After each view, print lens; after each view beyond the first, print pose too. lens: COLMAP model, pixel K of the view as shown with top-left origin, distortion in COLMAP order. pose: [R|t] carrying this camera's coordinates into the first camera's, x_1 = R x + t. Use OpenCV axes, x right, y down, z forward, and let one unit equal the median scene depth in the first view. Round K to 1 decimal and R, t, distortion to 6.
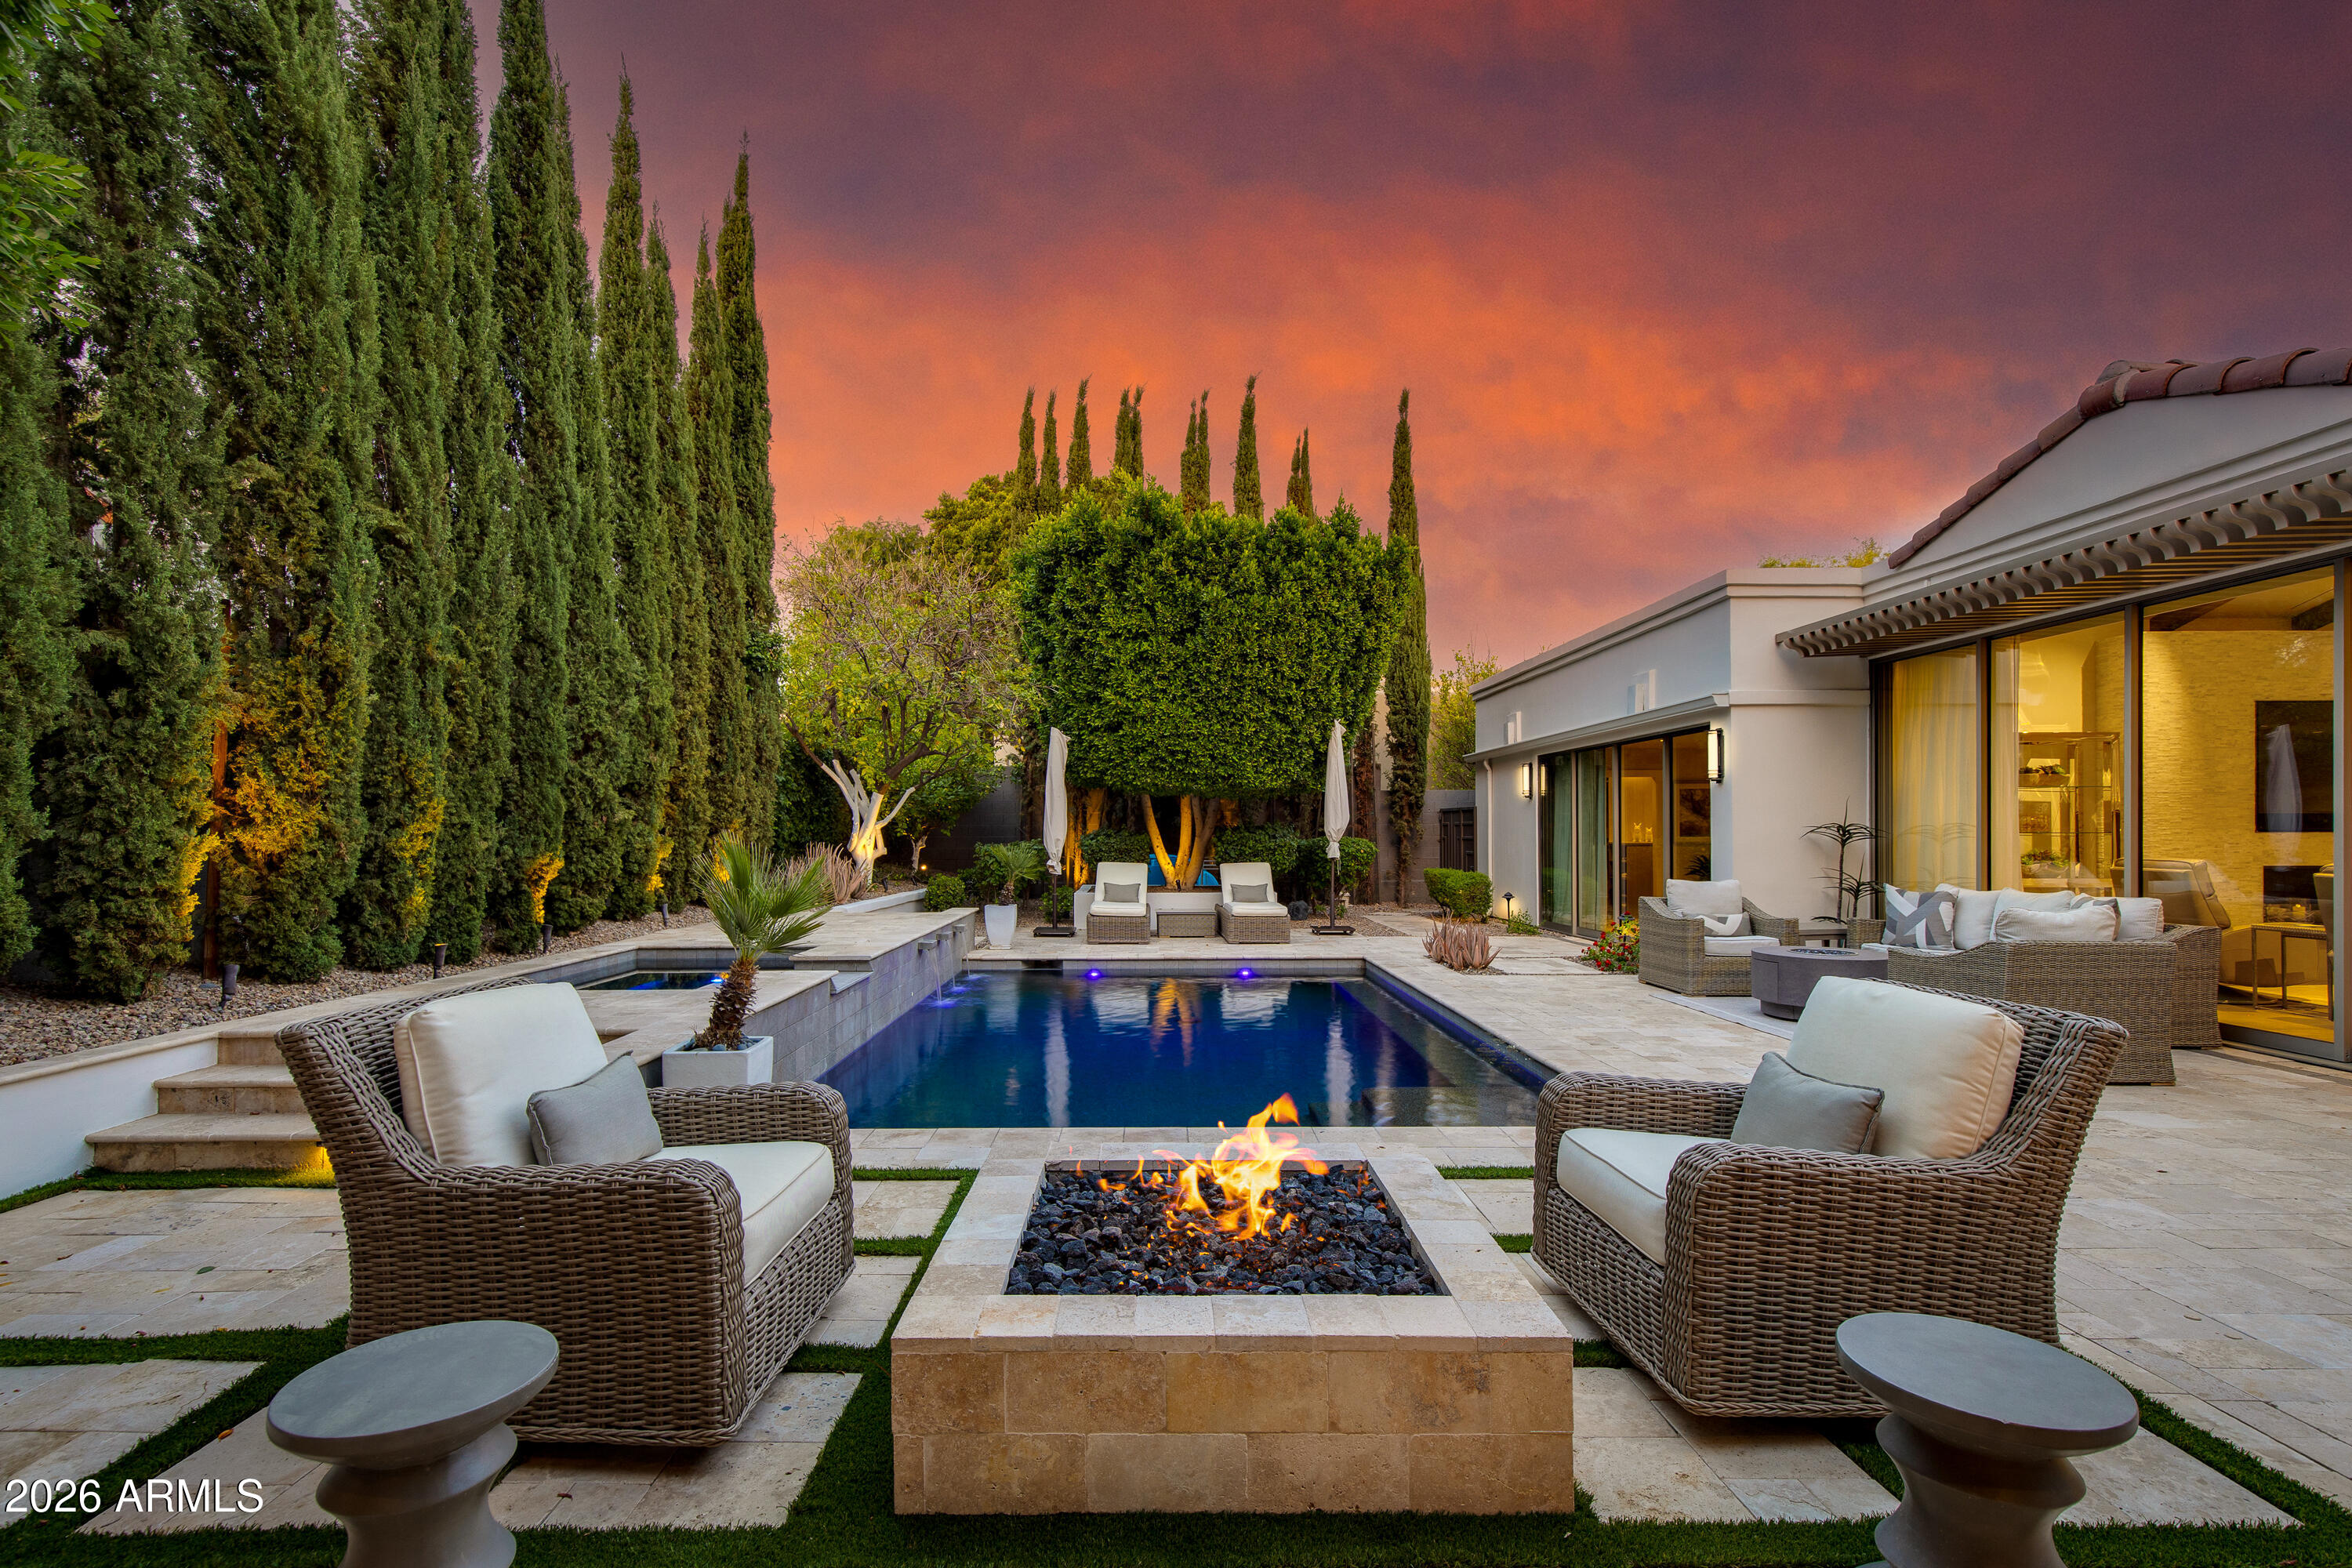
lens RADIAL K [[1078.1, 0, 1234.9], [0, 1078.1, 833.9], [0, 0, 1]] dist [-0.000265, 0.000067]
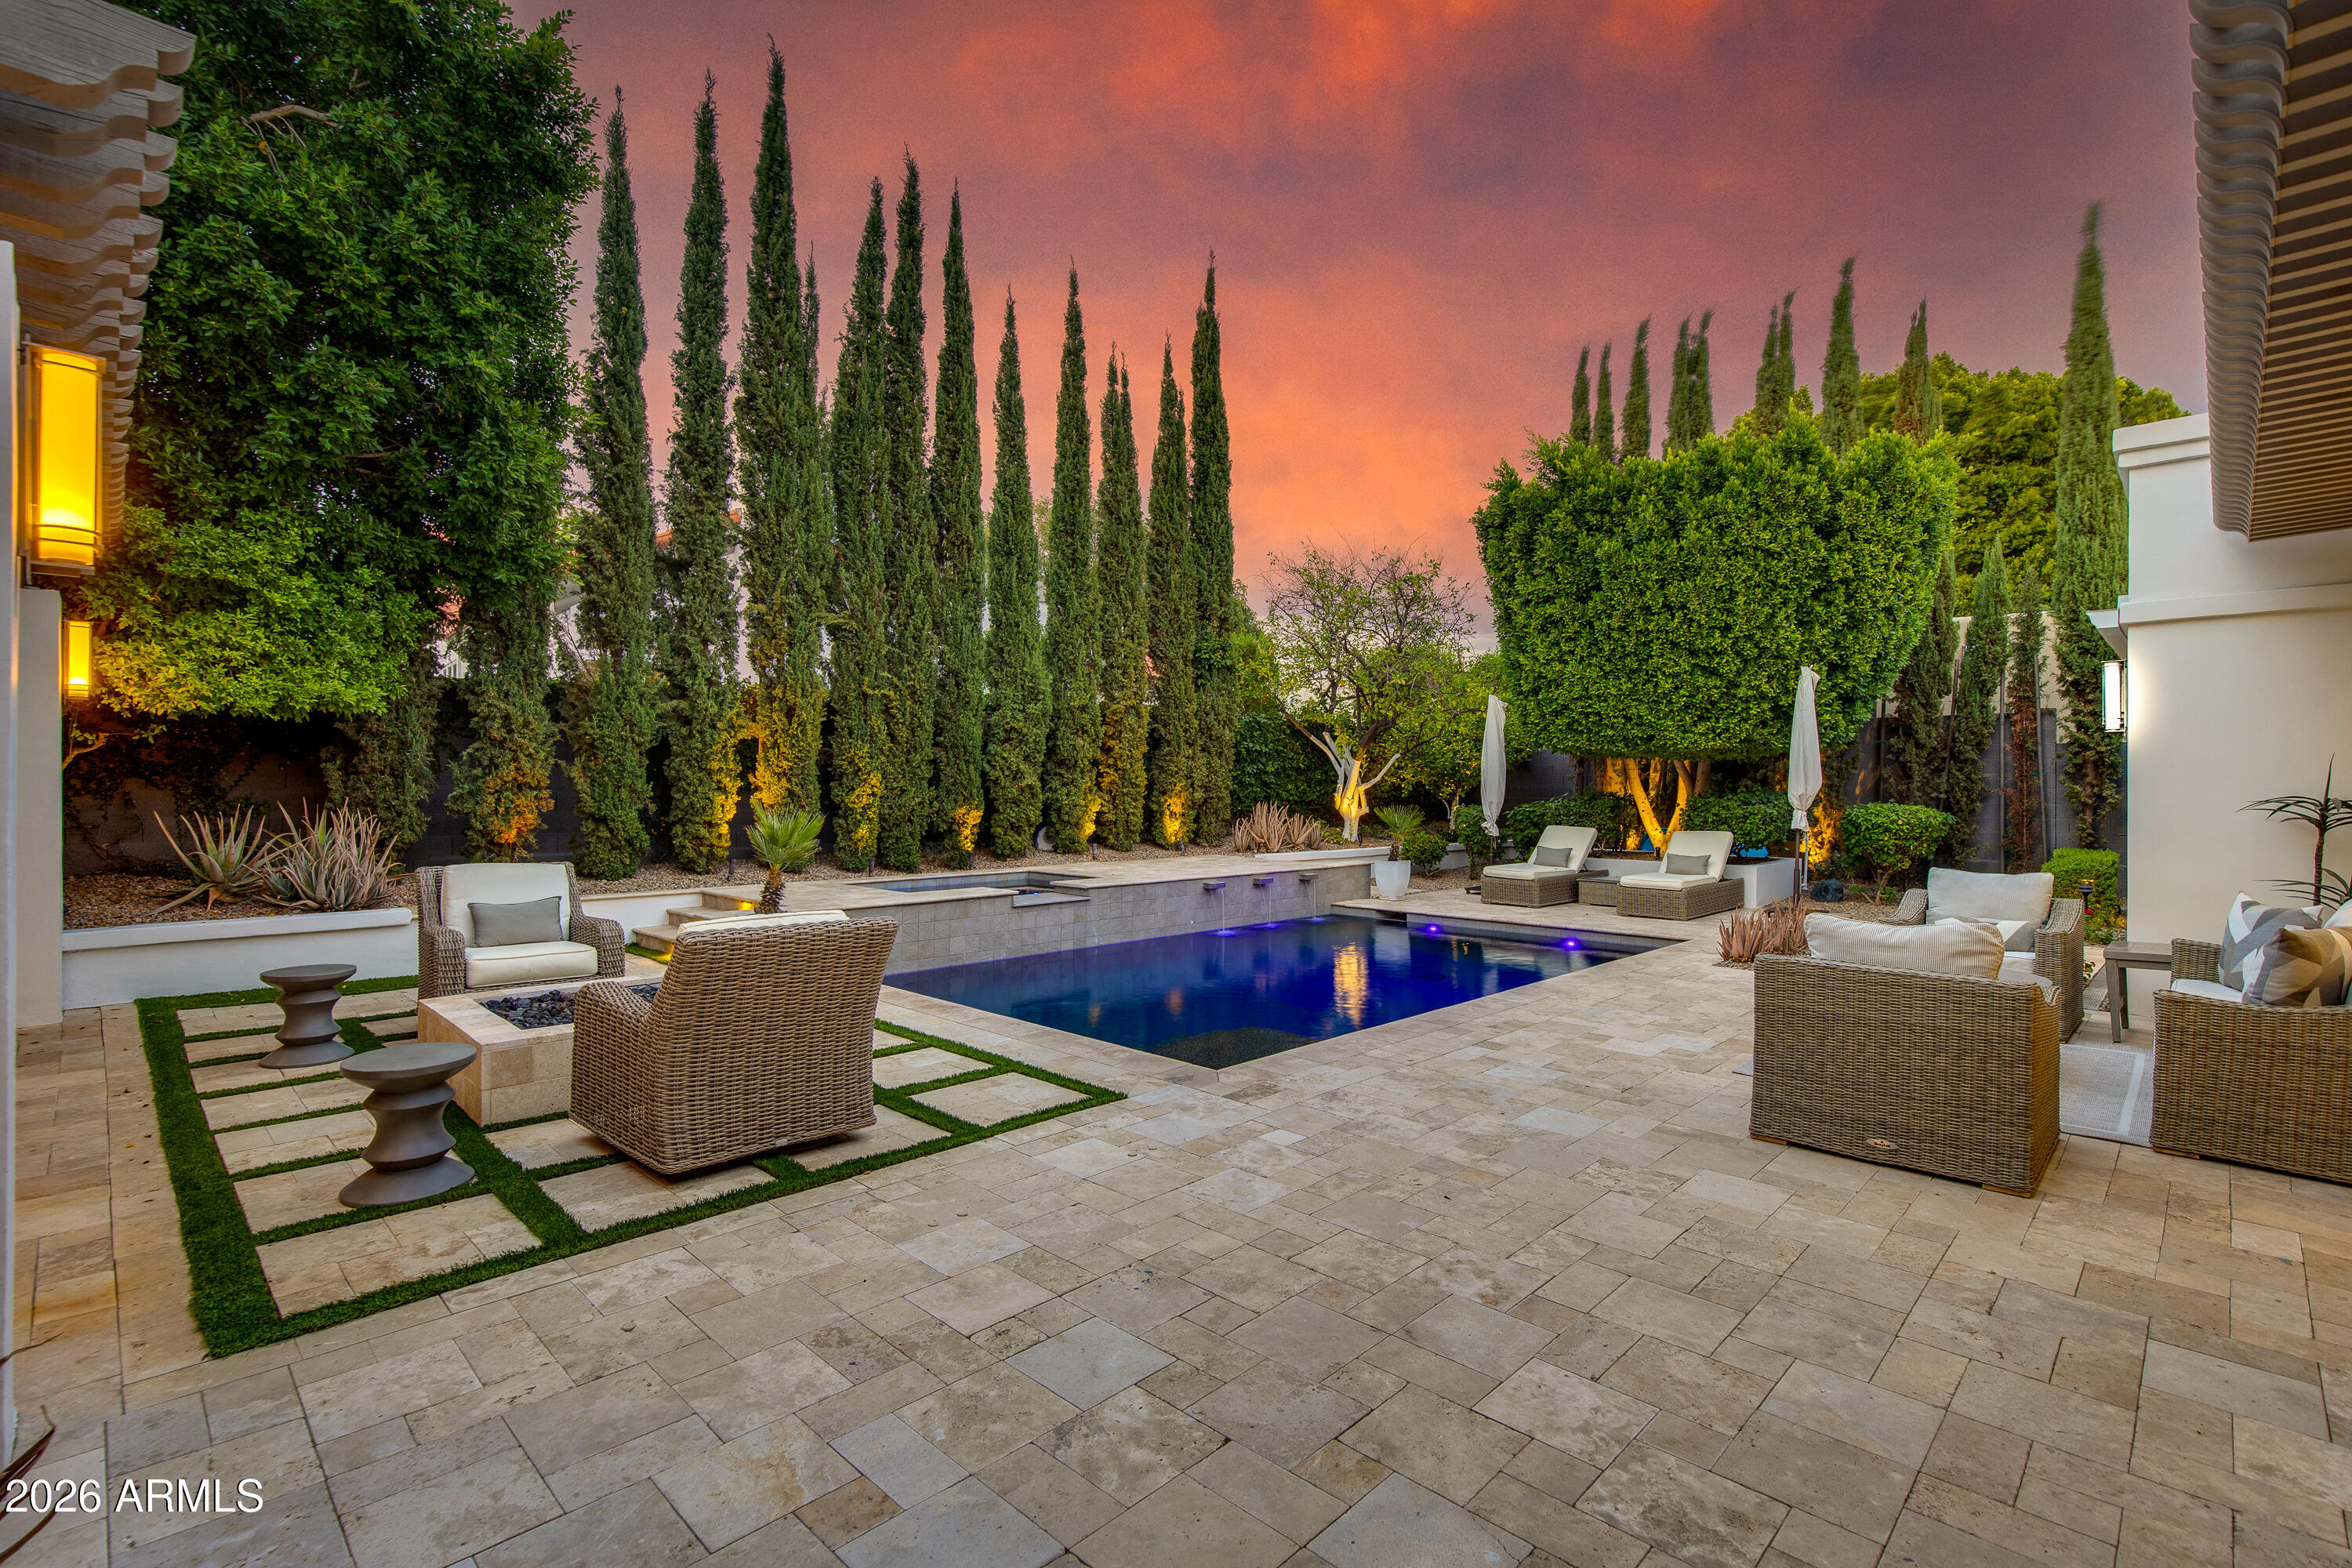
lens RADIAL K [[1078.1, 0, 1193.4], [0, 1078.1, 783.6], [0, 0, 1]] dist [-0.000265, 0.000067]
pose [[0.710741, 0.003201, -0.703447, 0.381667], [-0.007996, 0.999962, -0.003528, -0.006940], [0.703408, 0.008132, 0.710739, 0.061780]]
